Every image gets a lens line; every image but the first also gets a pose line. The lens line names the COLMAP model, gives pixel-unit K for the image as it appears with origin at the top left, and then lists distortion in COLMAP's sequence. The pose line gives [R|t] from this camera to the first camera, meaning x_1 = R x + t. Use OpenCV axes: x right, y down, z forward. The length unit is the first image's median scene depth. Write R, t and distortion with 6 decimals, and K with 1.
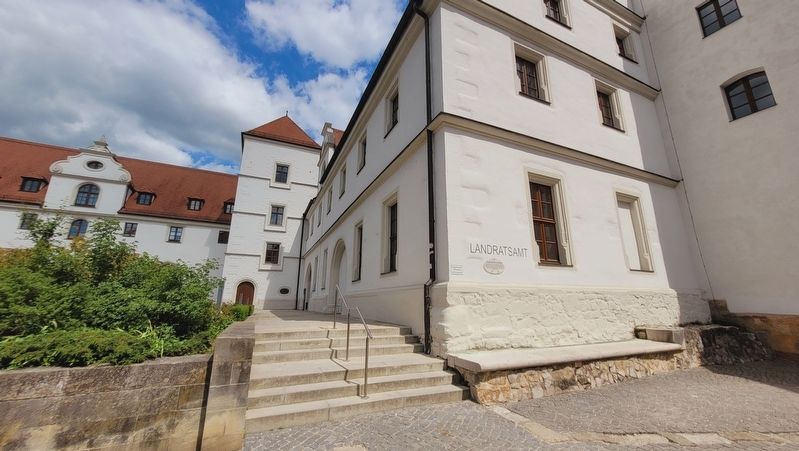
lens RADIAL K [[304.1, 0, 399.5], [0, 304.1, 225.5], [0, 0, 1]] dist [-0.000393, -0.000021]
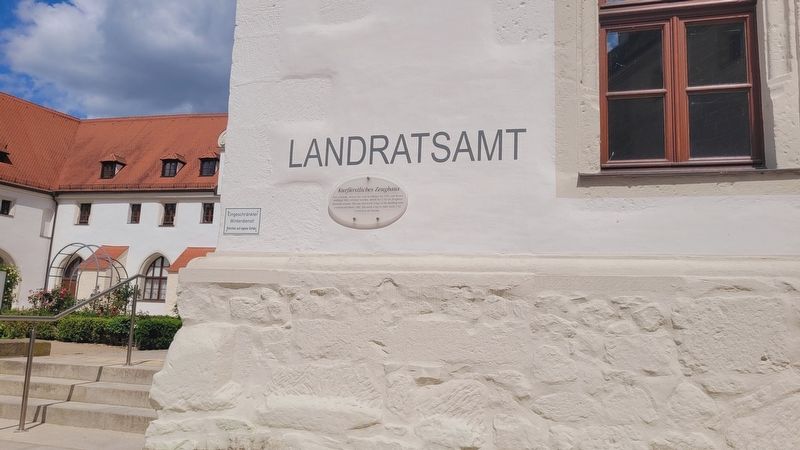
lens RADIAL K [[581.0, 0, 400.0], [0, 581.0, 225.0], [0, 0, 1]] dist [0.026742, 0.000247]
pose [[0.772467, -0.073888, -0.630741, 0.147786], [0.122015, 0.991972, 0.033227, 0.029675], [0.623223, -0.102627, 0.775281, 0.119128]]
